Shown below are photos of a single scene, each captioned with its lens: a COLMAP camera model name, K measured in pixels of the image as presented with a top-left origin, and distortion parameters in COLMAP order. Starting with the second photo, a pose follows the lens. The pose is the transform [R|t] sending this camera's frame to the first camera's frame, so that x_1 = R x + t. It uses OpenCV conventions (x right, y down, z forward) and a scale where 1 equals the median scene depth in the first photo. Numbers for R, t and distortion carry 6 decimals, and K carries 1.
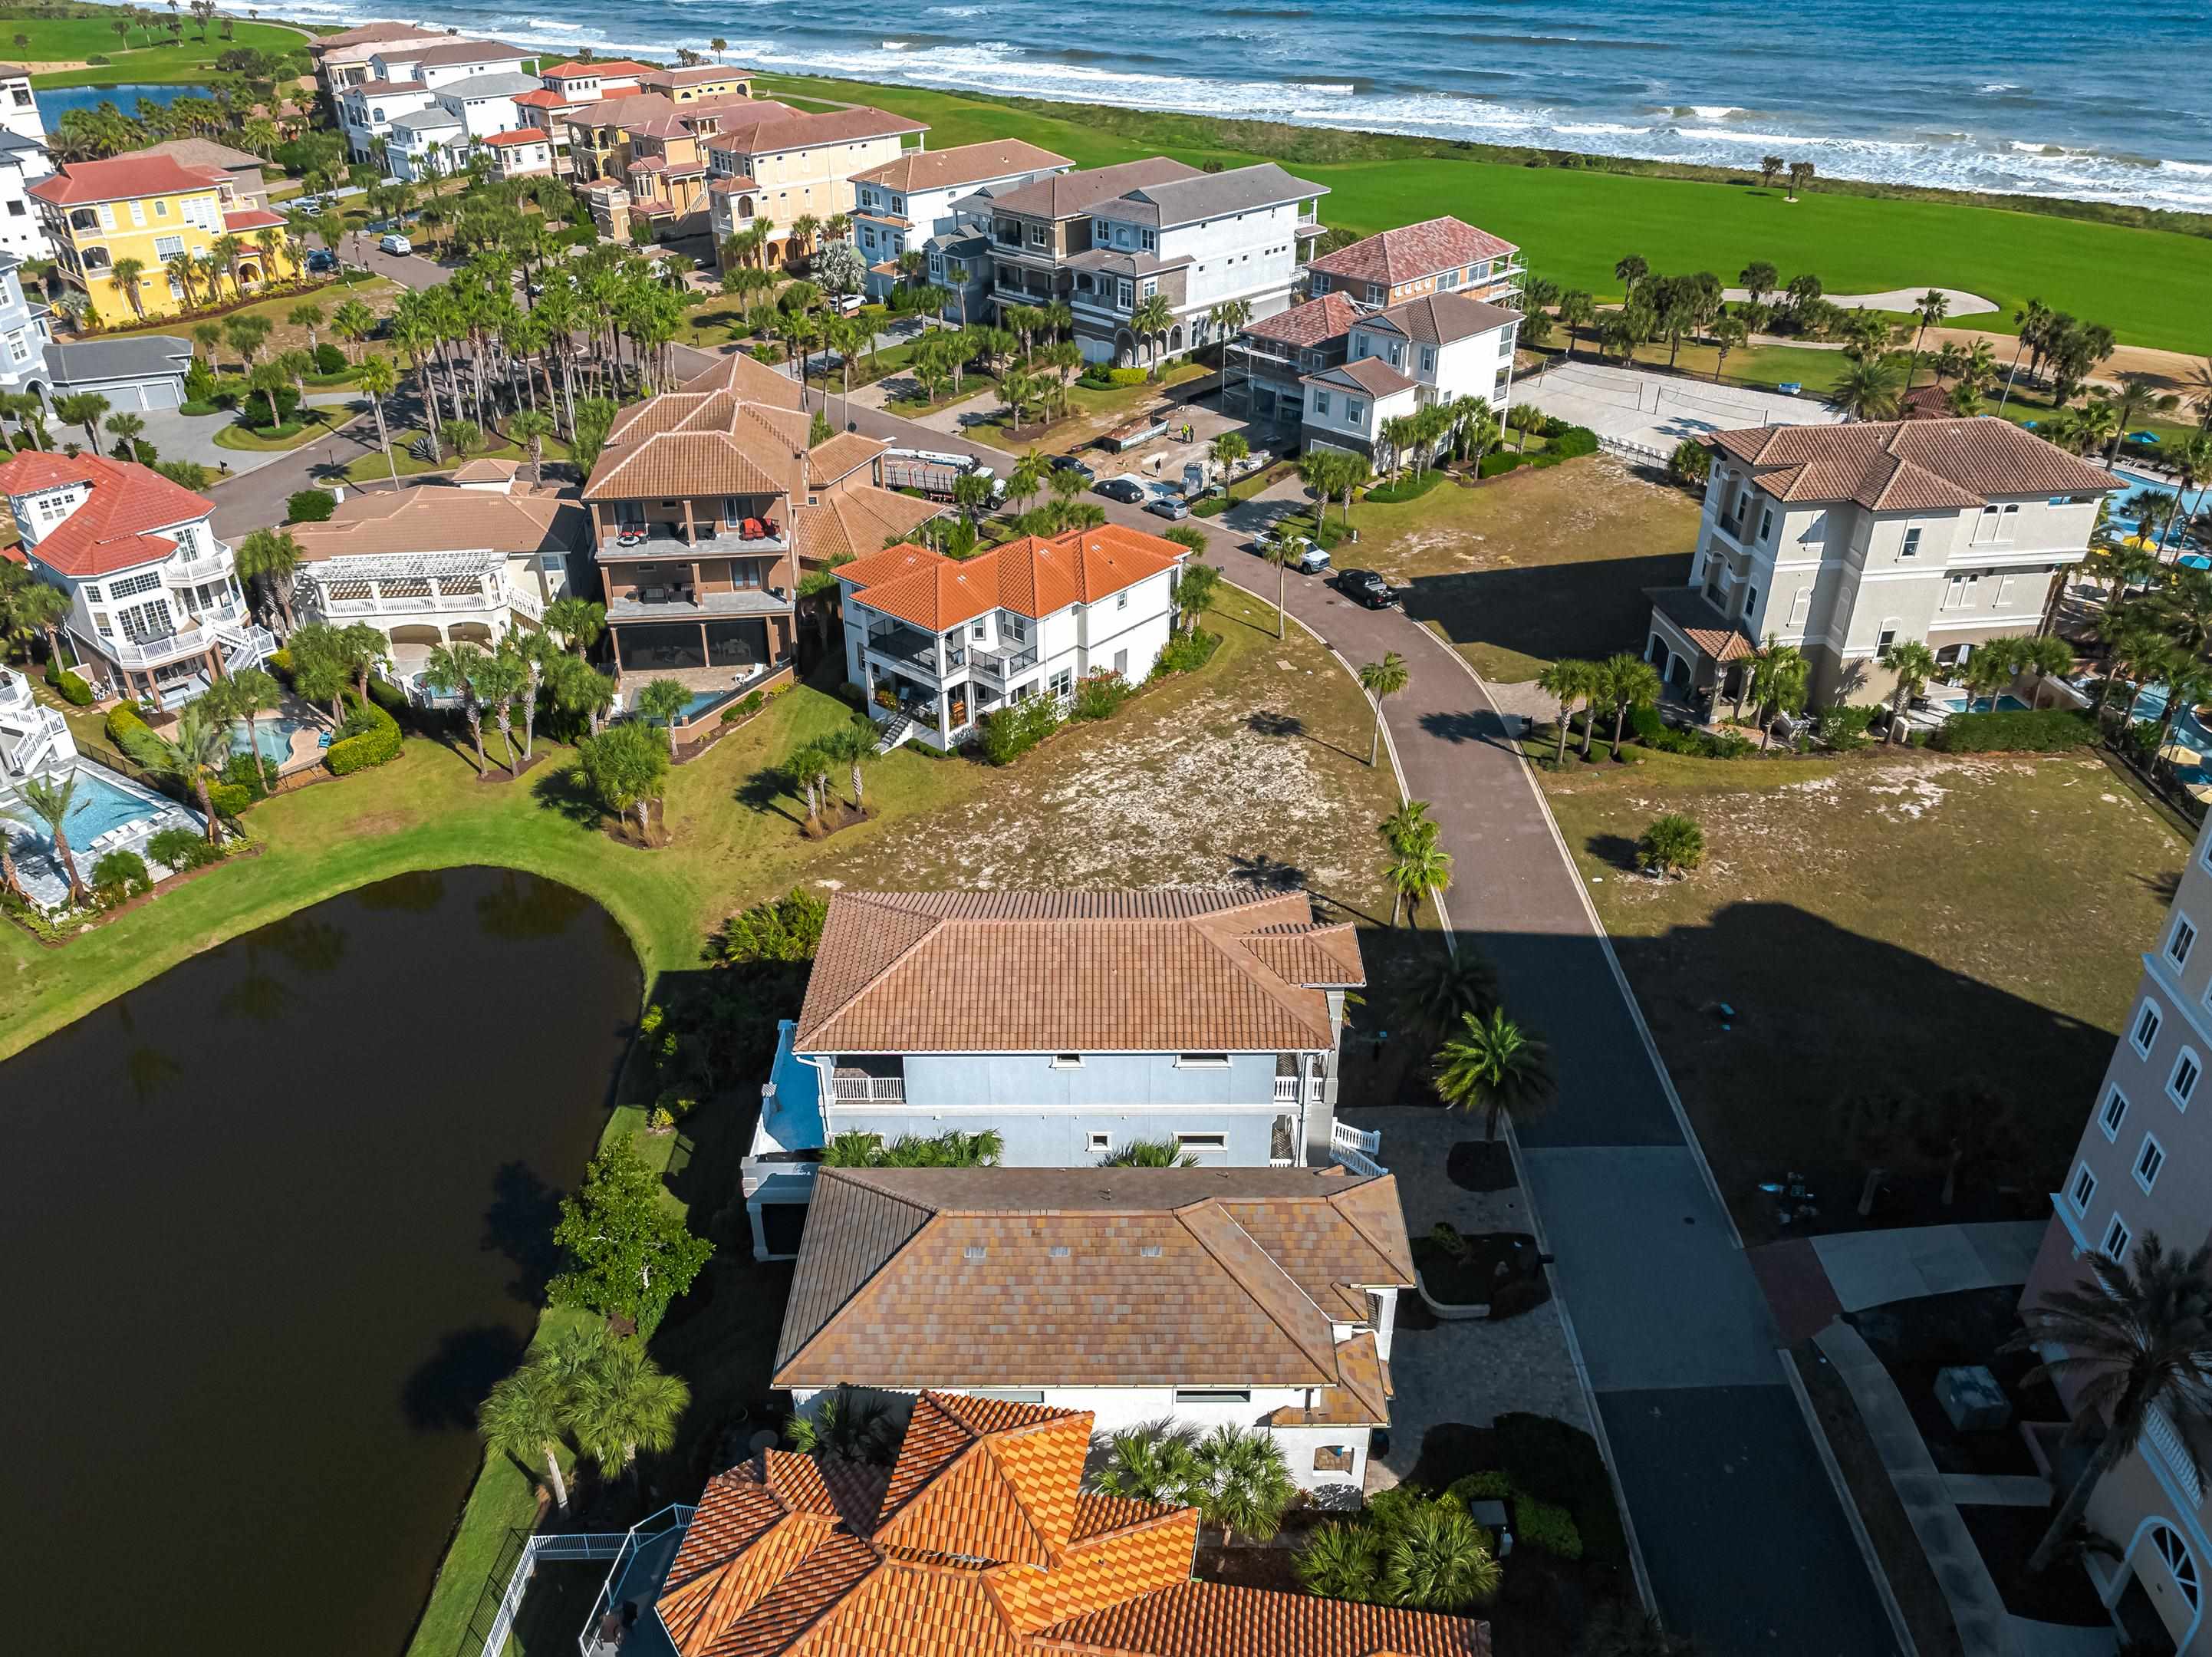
lens RADIAL K [[1709.8, 0, 1106.0], [0, 1709.8, 828.5], [0, 0, 1]] dist [0.001167, 0.005944]
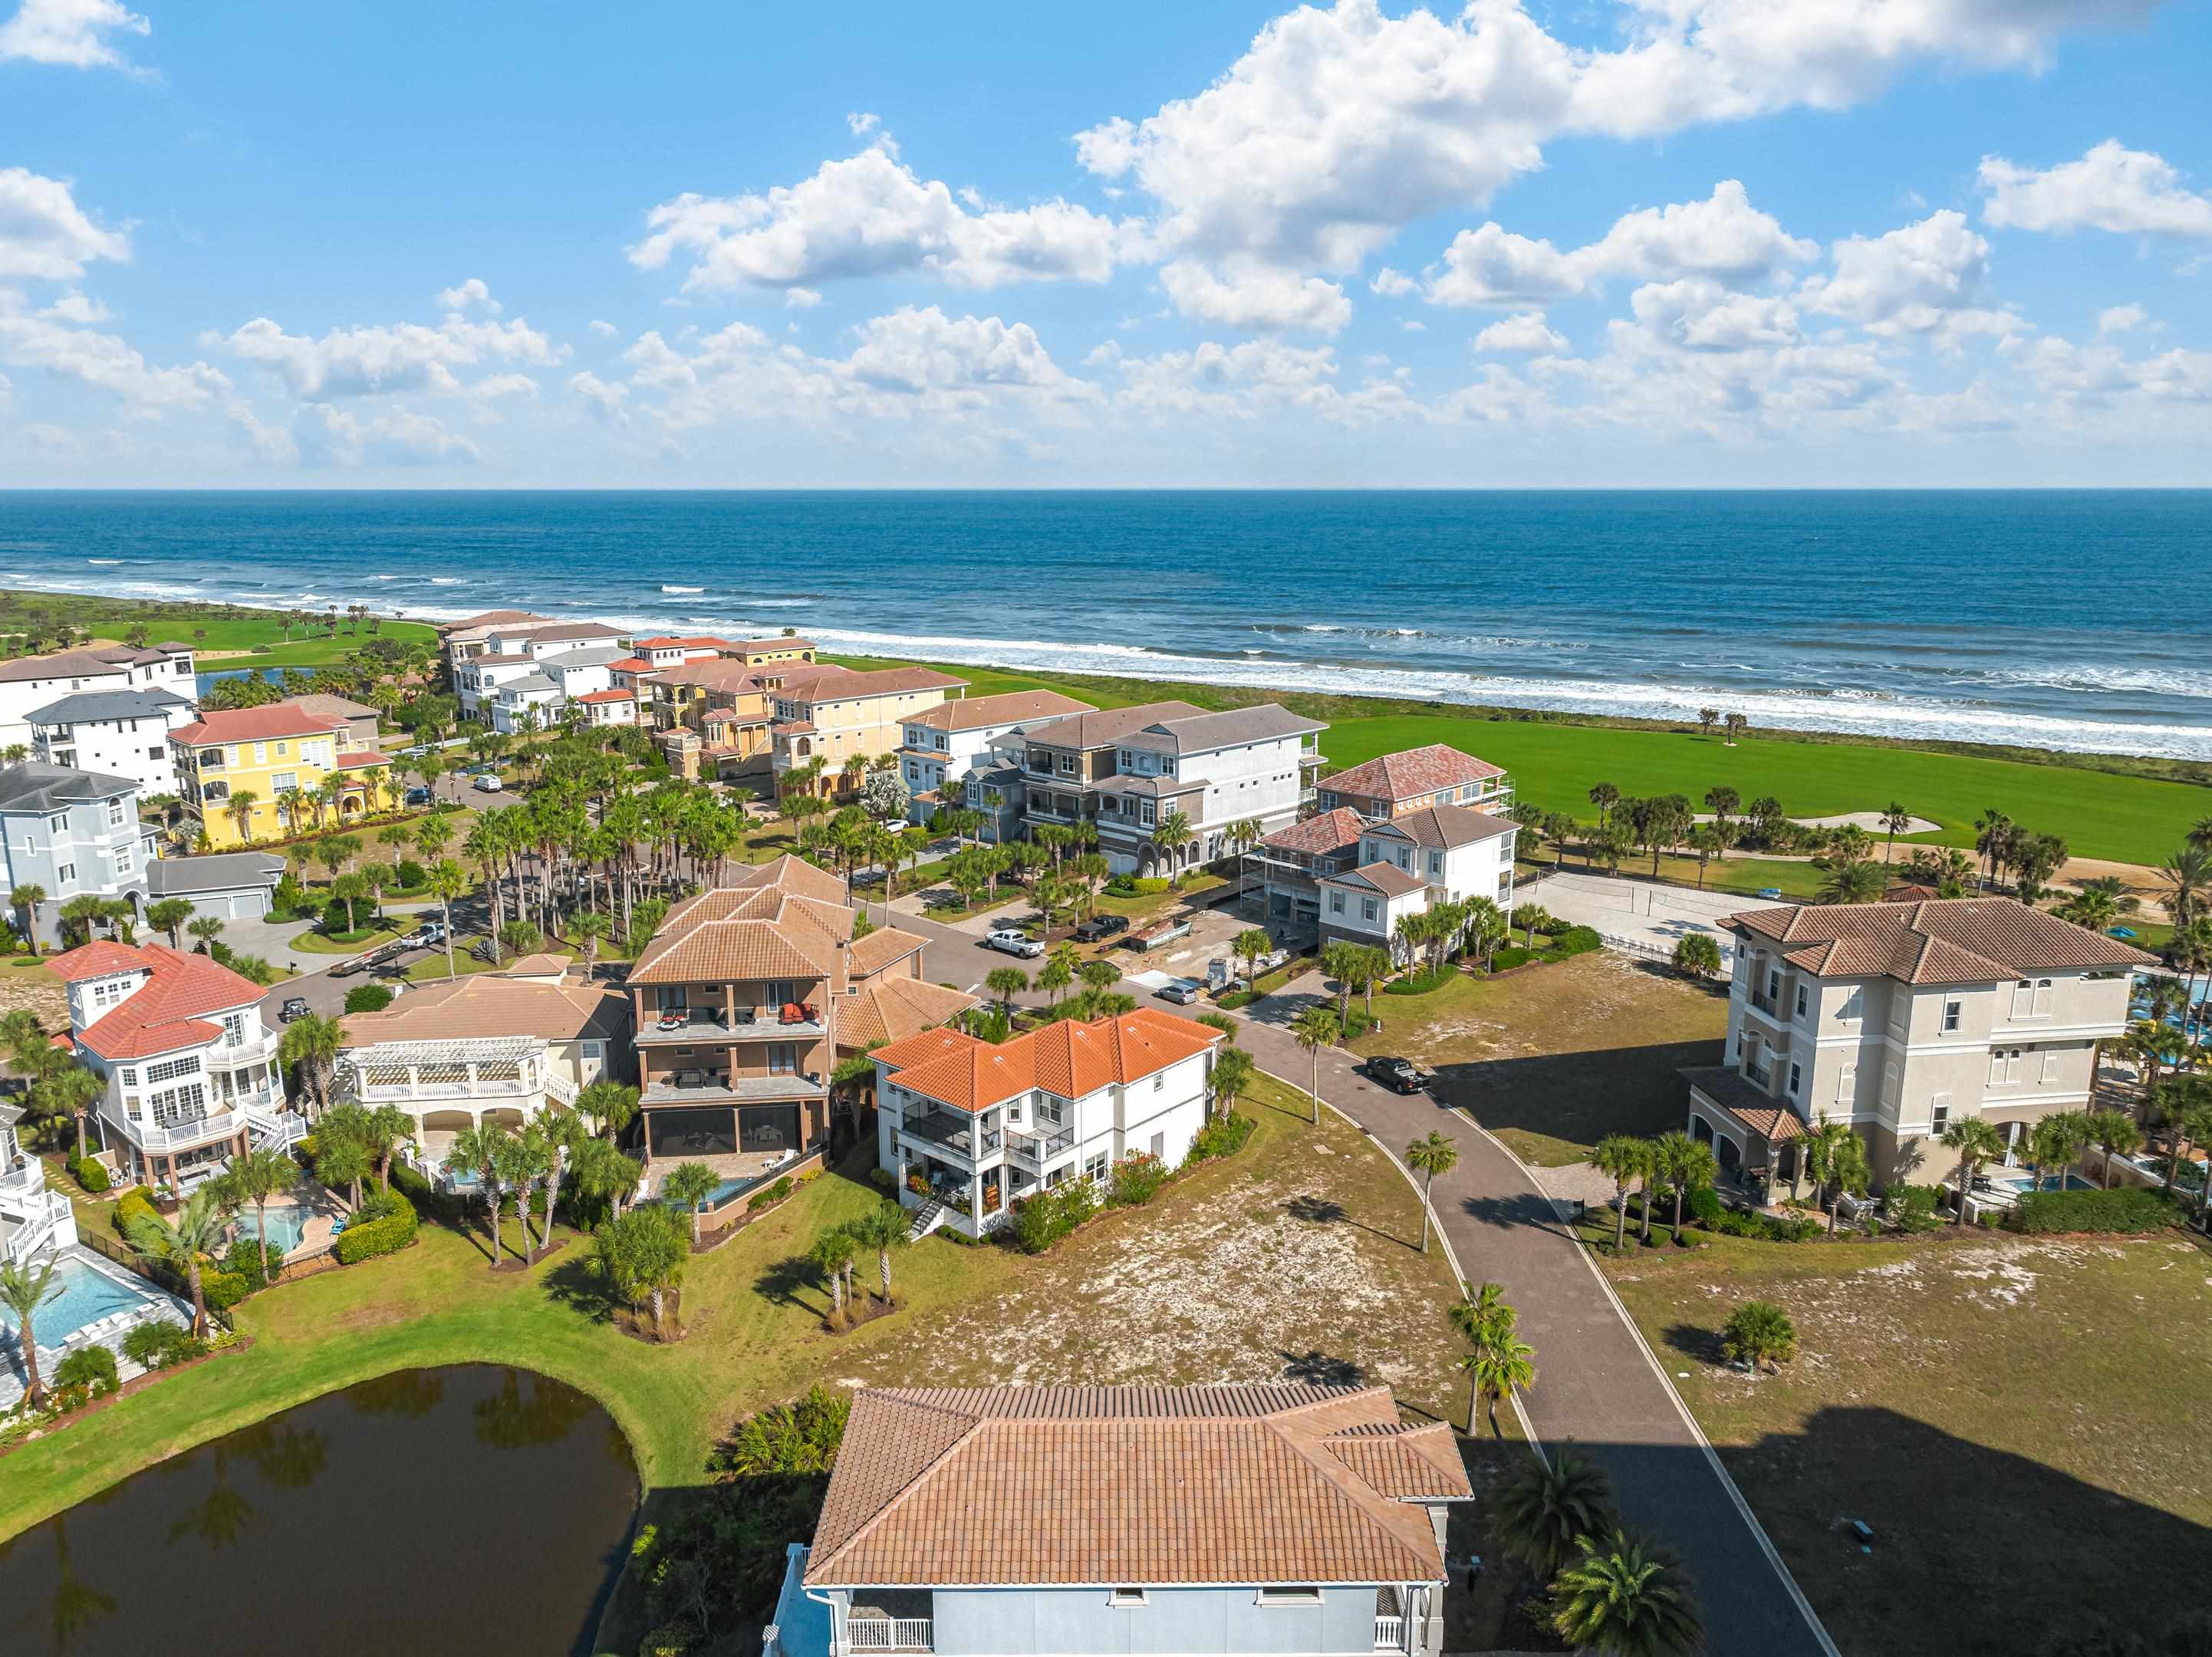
lens RADIAL K [[1561.2, 0, 1107.9], [0, 1561.2, 815.6], [0, 0, 1]] dist [-0.008335, 0.007812]
pose [[0.999990, -0.003713, -0.002561, -0.016450], [0.002700, 0.947601, -0.319444, 0.009555], [0.003613, 0.319434, 0.947602, 0.085637]]
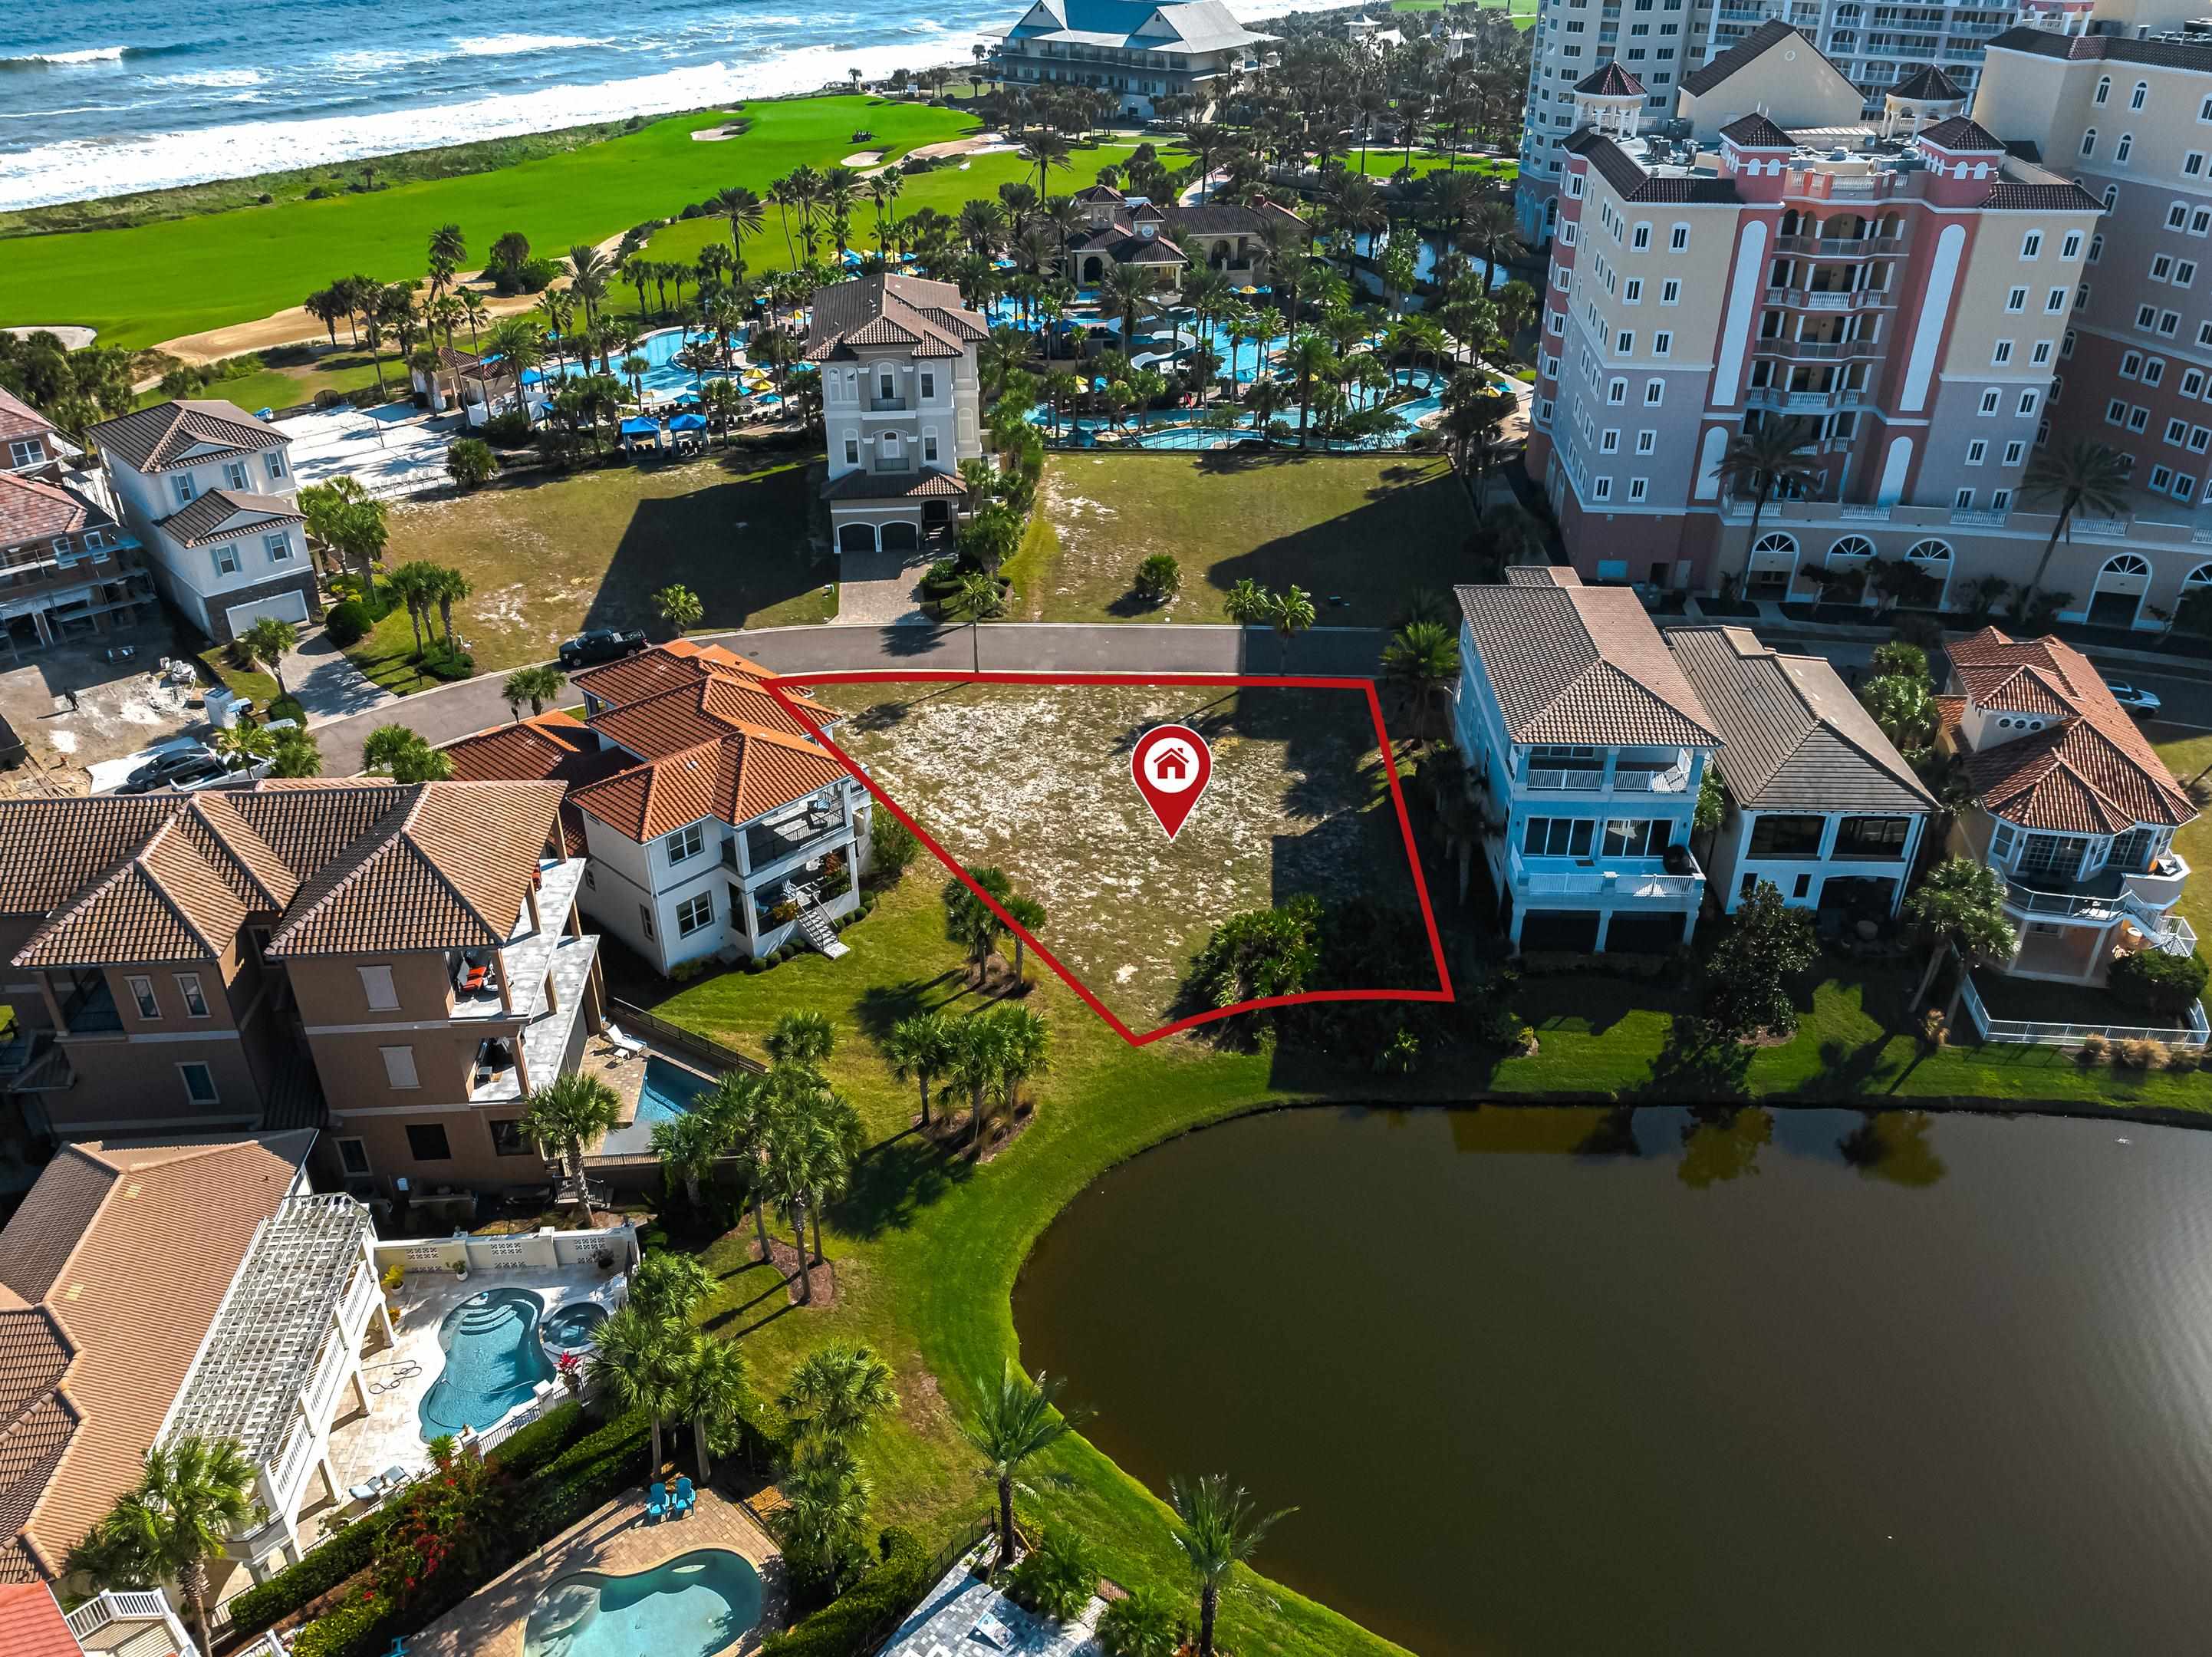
lens RADIAL K [[1726.8, 0, 1111.7], [0, 1726.8, 827.4], [0, 0, 1]] dist [-0.003706, 0.010211]
pose [[0.025134, -0.505567, 0.862421, -0.781148], [0.509032, 0.748951, 0.424215, -0.360266], [-0.860380, 0.428338, 0.276174, 0.594804]]
